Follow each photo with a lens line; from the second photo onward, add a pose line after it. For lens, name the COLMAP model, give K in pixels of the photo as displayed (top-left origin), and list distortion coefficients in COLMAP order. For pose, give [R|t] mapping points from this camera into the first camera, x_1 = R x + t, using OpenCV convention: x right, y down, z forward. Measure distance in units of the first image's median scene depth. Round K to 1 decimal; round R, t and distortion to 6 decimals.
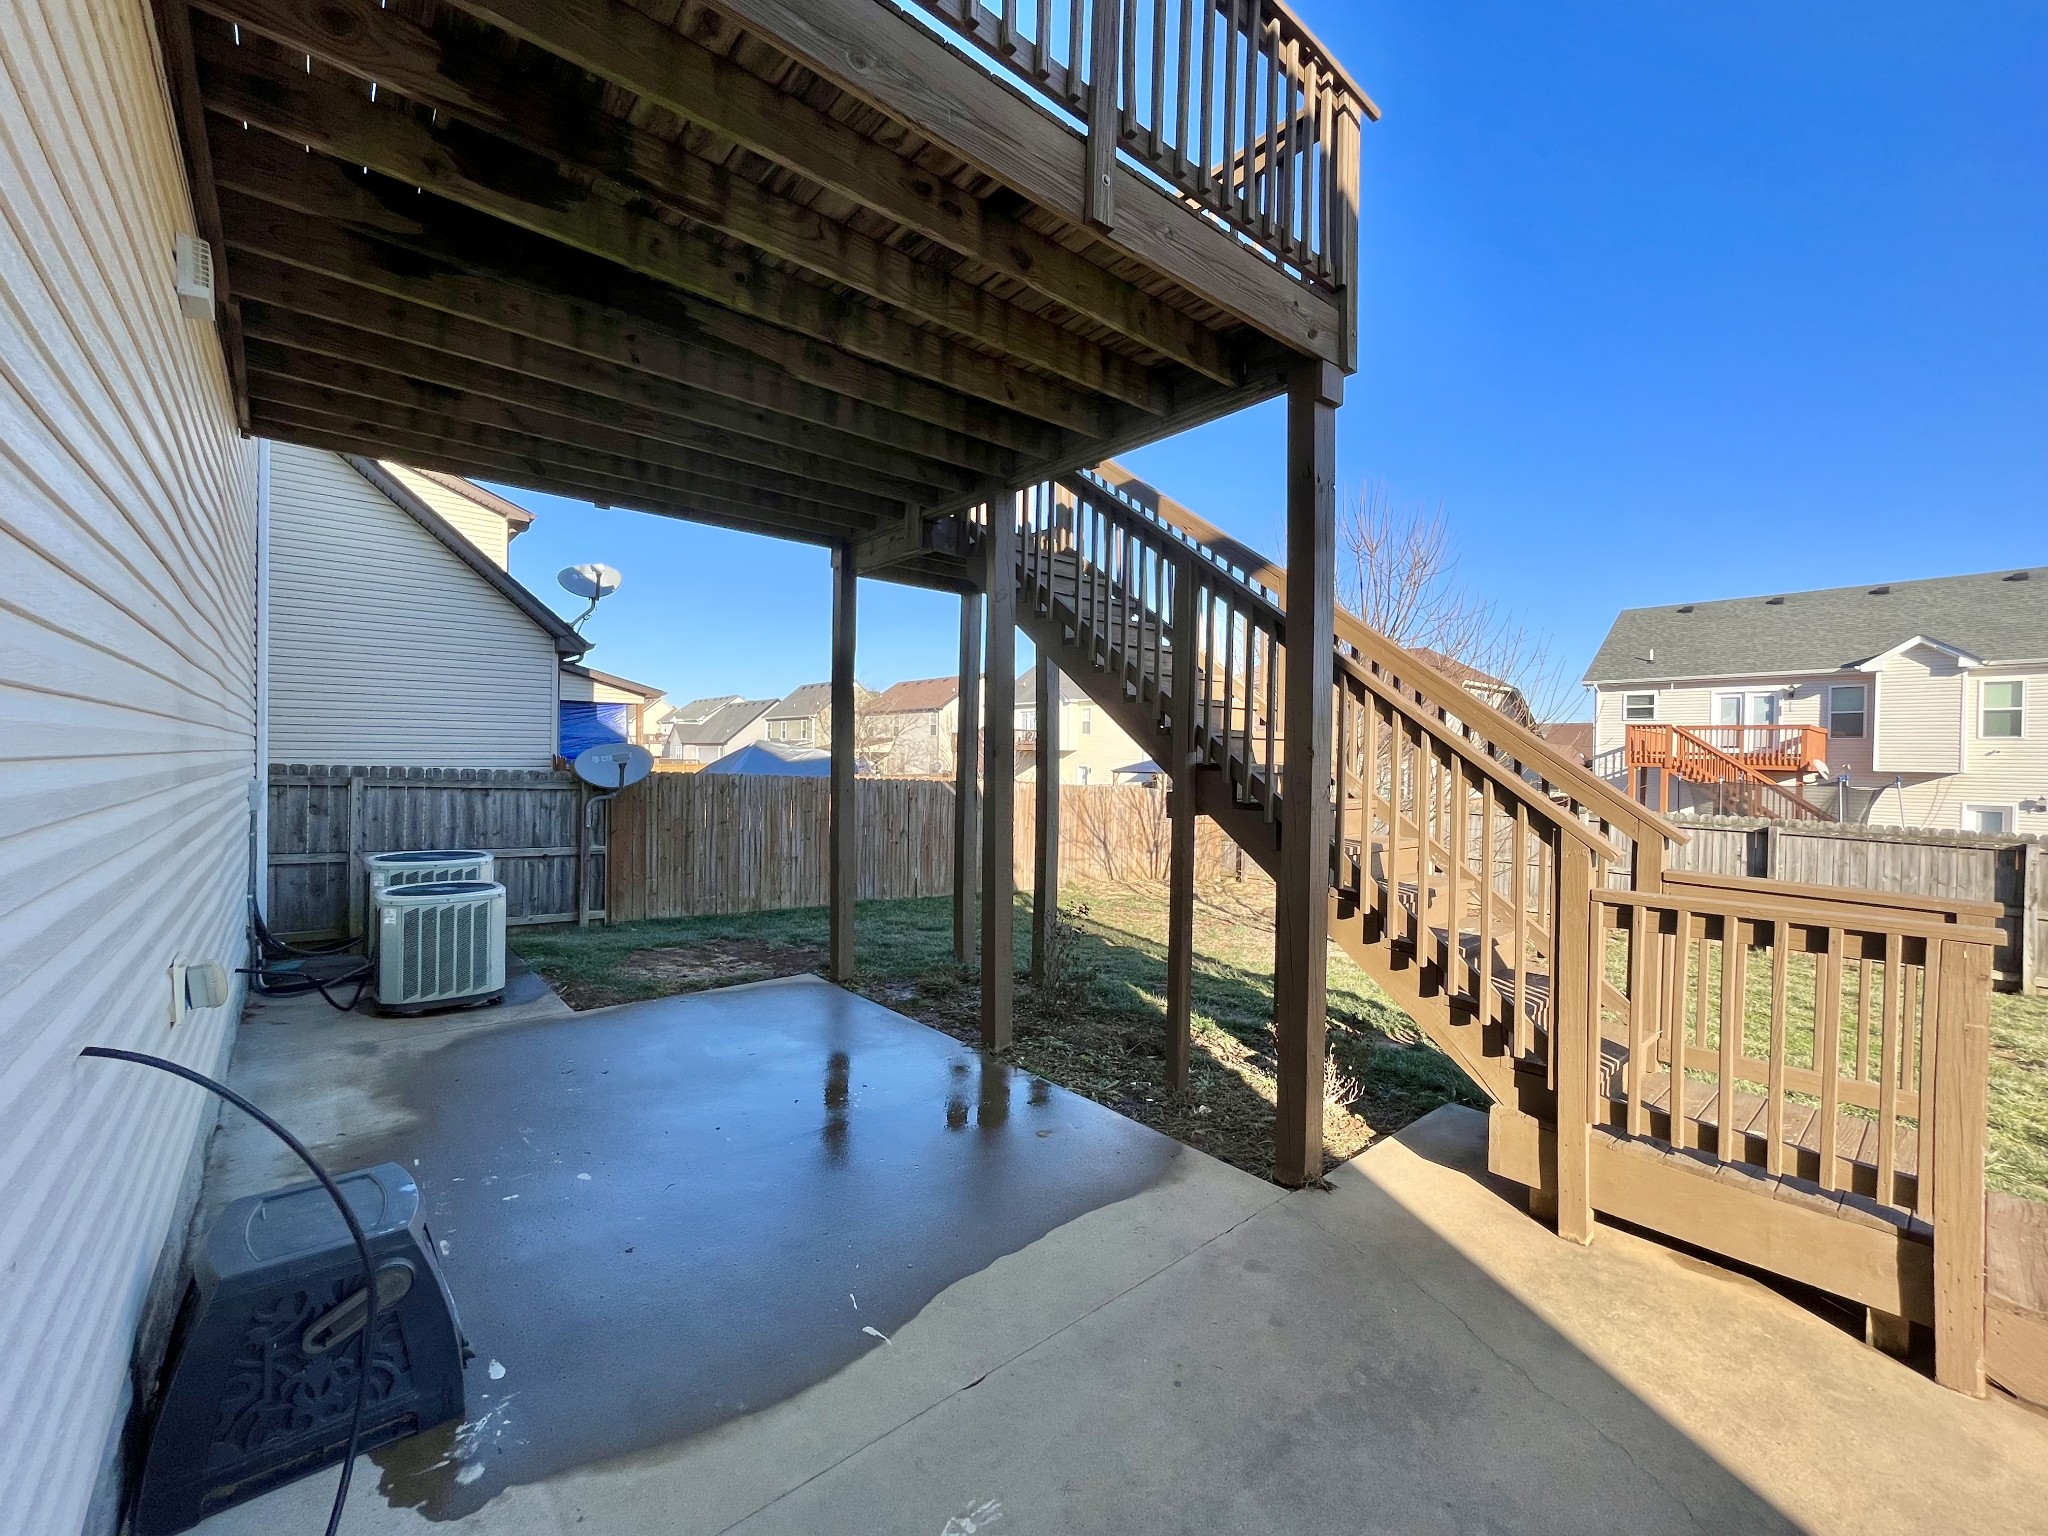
lens RADIAL K [[826.6, 0, 1024.0], [0, 826.6, 768.0], [0, 0, 1]] dist [-0.001802, -0.000673]
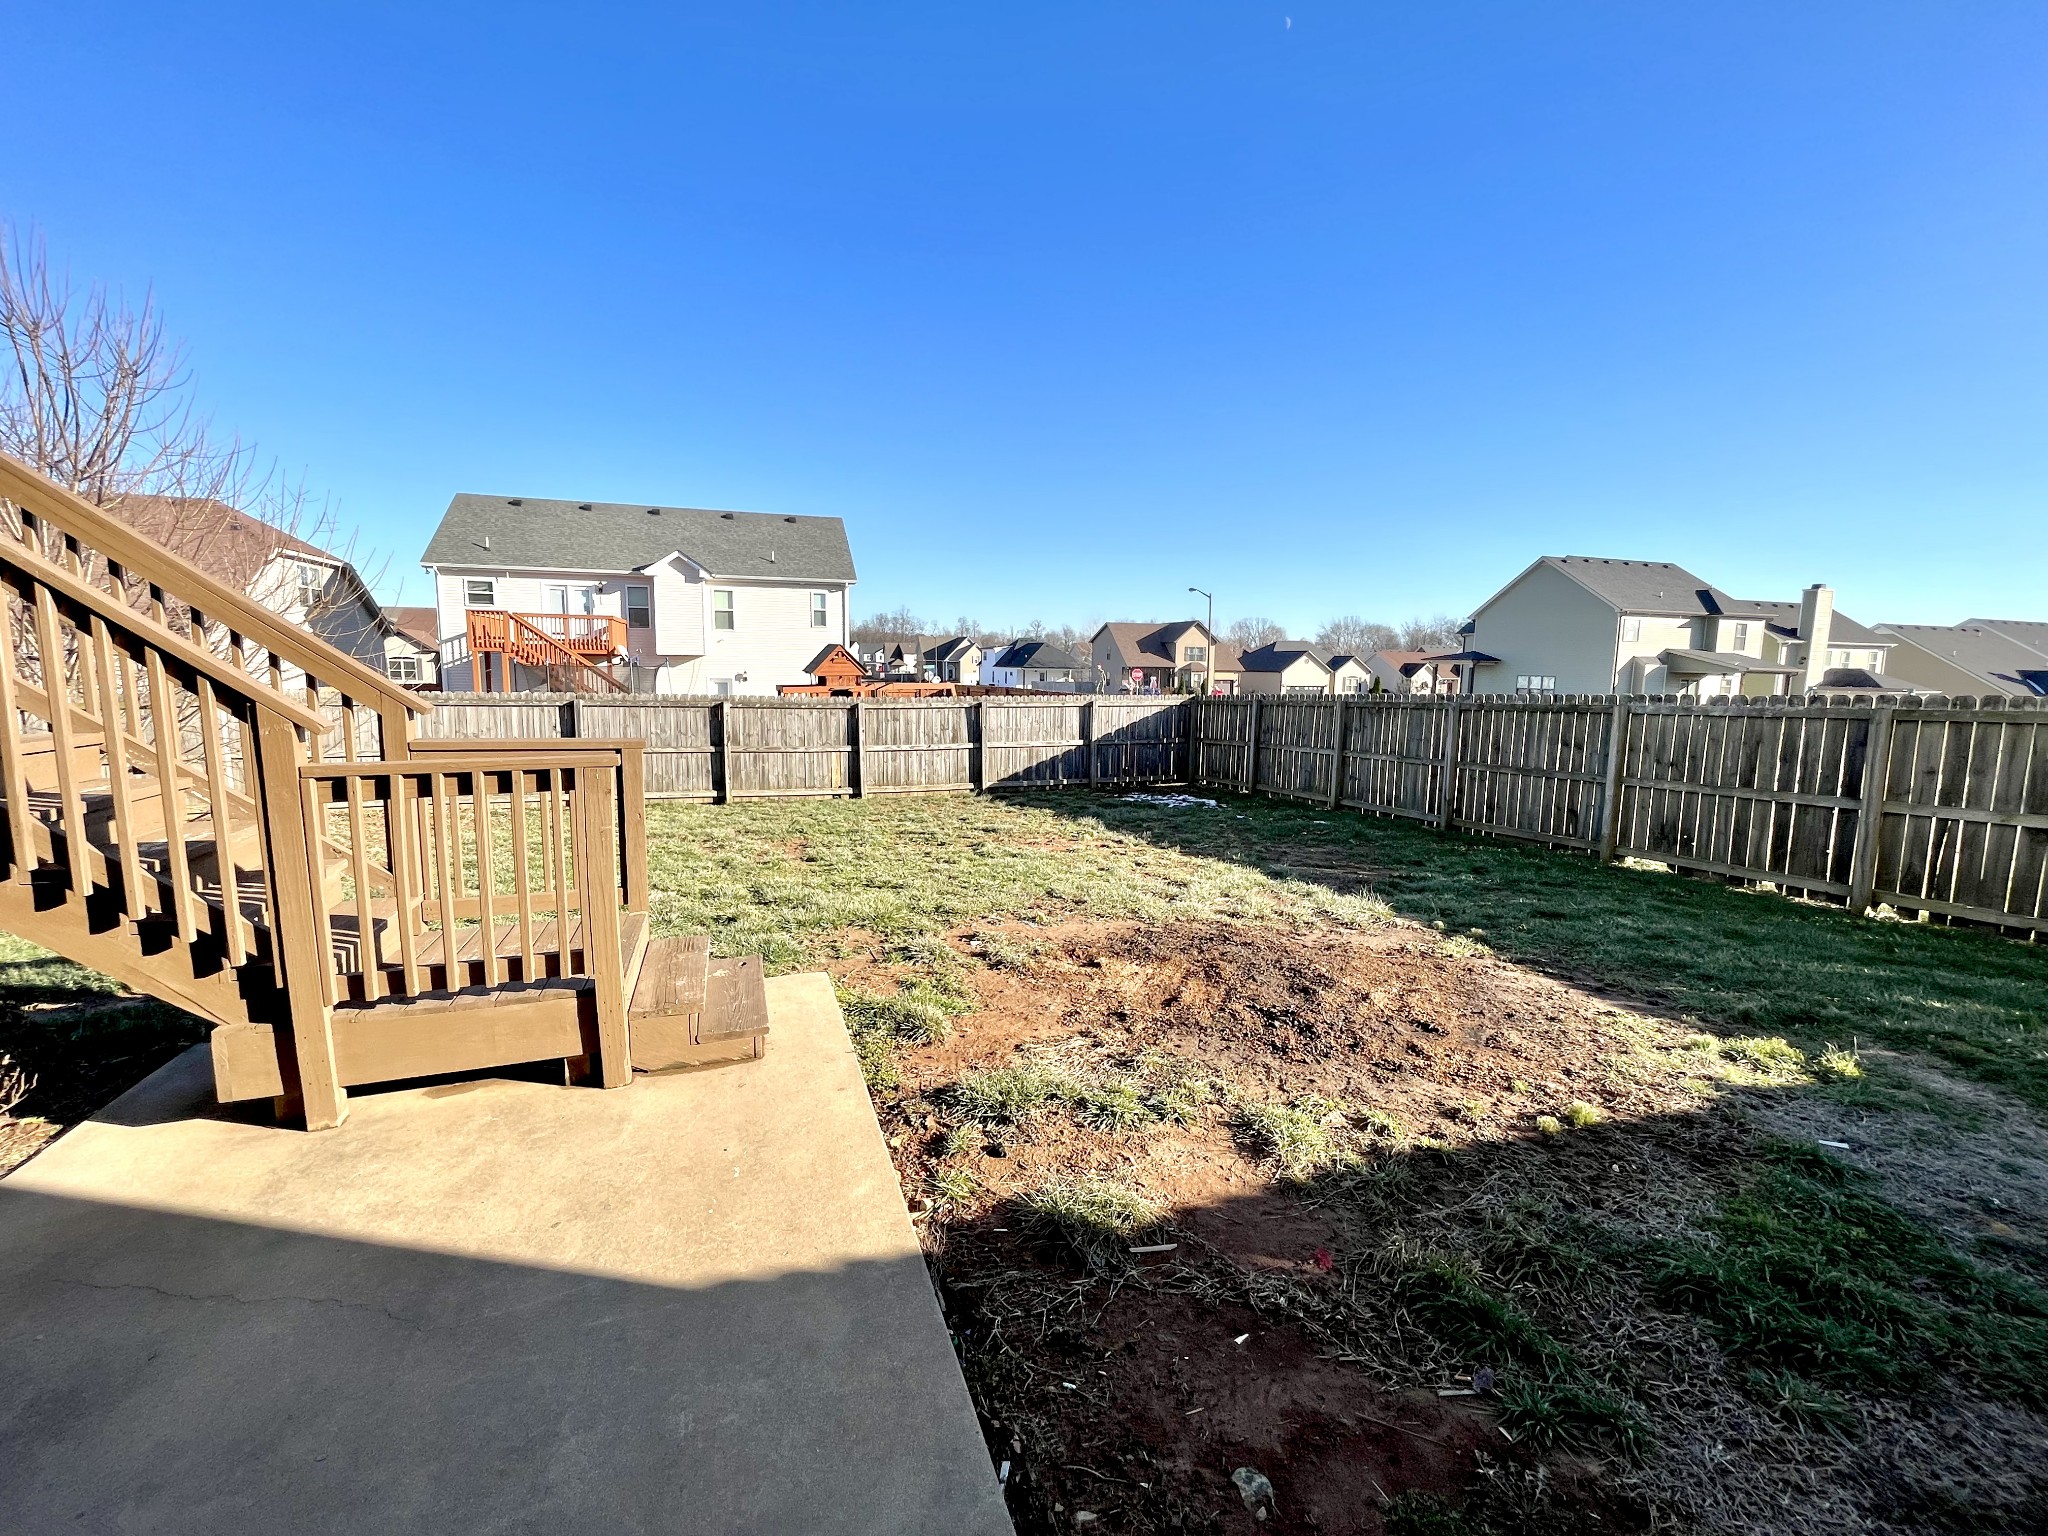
lens RADIAL K [[826.6, 0, 1024.0], [0, 826.6, 768.0], [0, 0, 1]] dist [-0.001802, -0.000673]
pose [[0.373110, -0.130950, 0.918499, 0.125932], [0.007607, 0.990388, 0.138109, 0.024510], [-0.927756, -0.044543, 0.370520, -0.093315]]
